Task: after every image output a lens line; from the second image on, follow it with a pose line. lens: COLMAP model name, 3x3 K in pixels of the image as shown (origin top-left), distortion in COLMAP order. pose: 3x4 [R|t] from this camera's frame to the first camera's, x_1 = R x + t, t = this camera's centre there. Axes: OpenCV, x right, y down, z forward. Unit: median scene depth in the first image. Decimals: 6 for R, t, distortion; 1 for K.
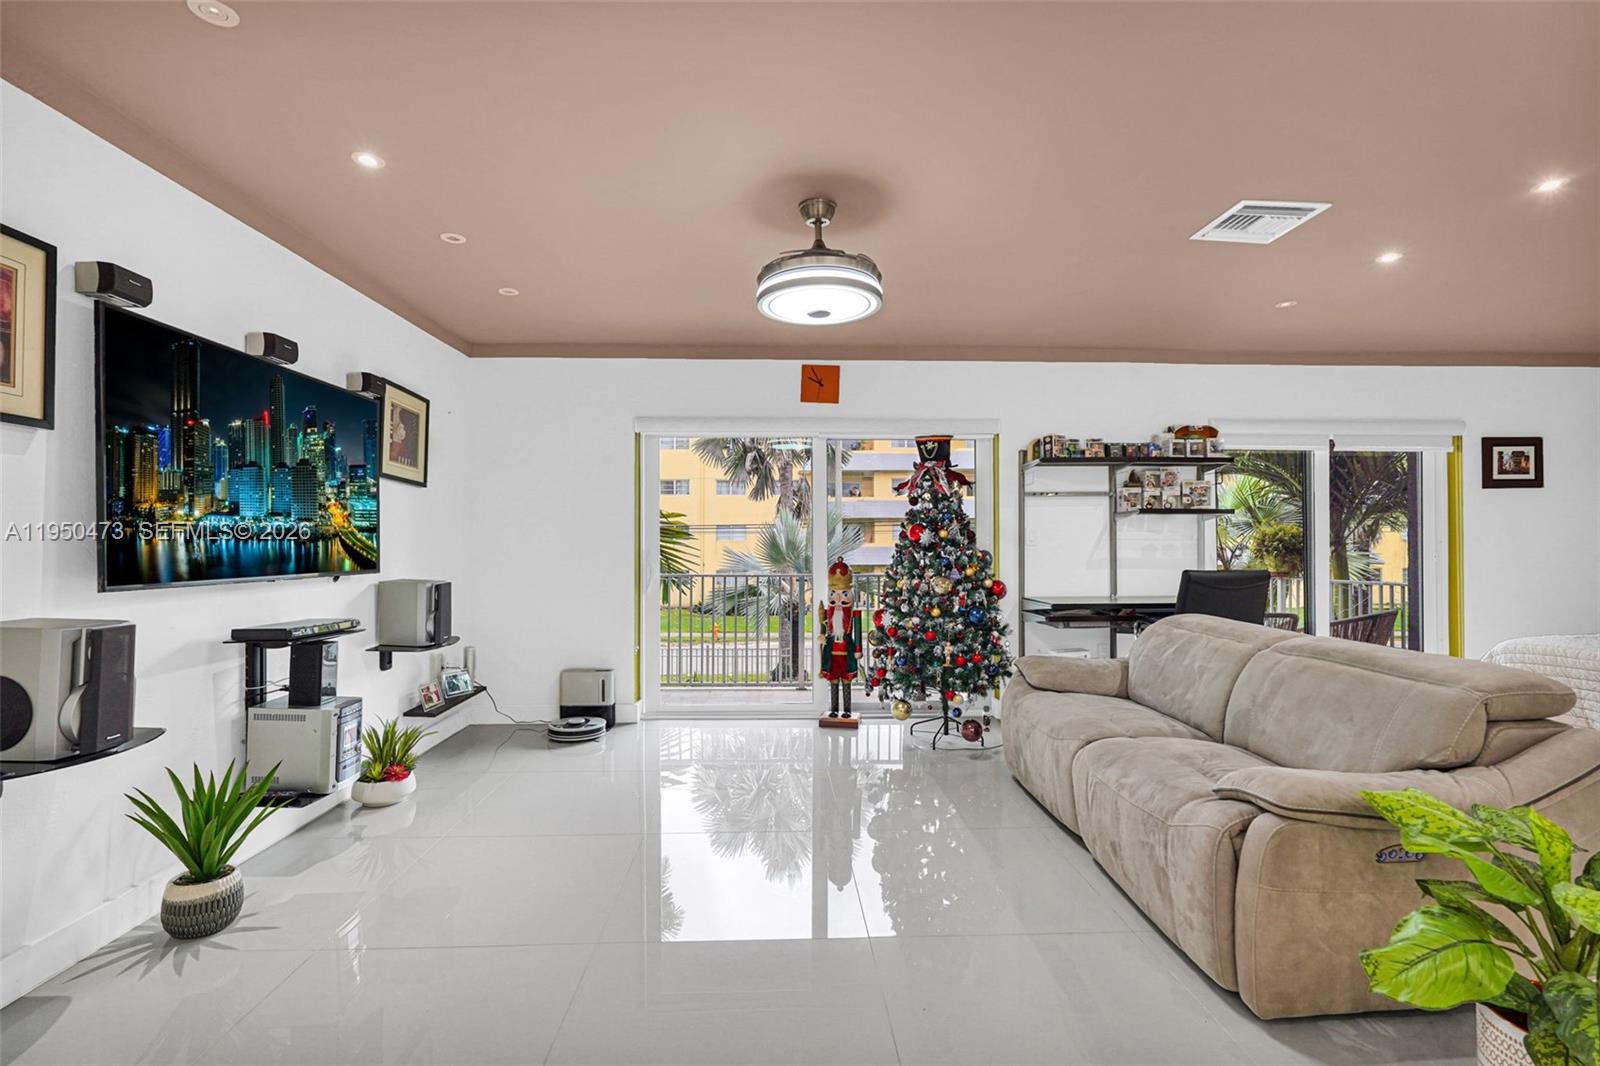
lens RADIAL K [[717.6, 0, 800.2], [0, 717.6, 534.7], [0, 0, 1]] dist [0.004100, 0.001459]
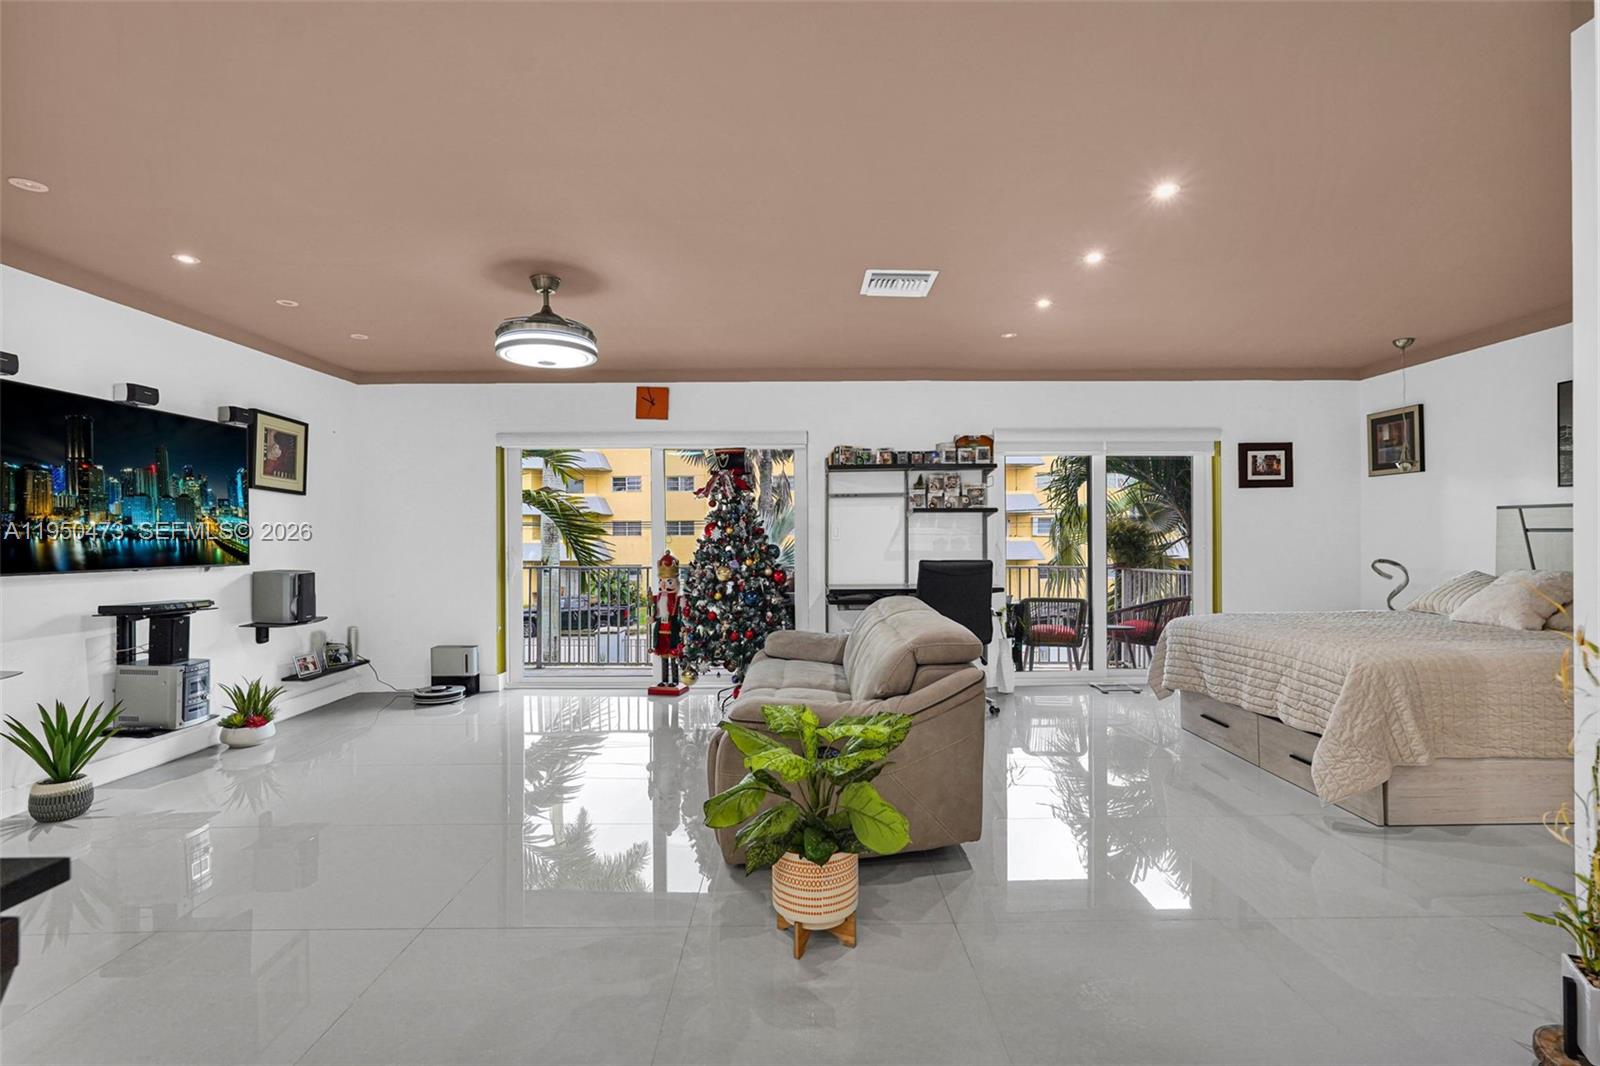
lens RADIAL K [[717.6, 0, 802.6], [0, 717.6, 532.2], [0, 0, 1]] dist [0.004100, 0.001459]
pose [[0.999269, -0.004953, -0.037902, 0.343738], [0.005107, 0.999979, 0.003960, -0.002690], [0.037882, -0.004151, 0.999274, -0.177699]]
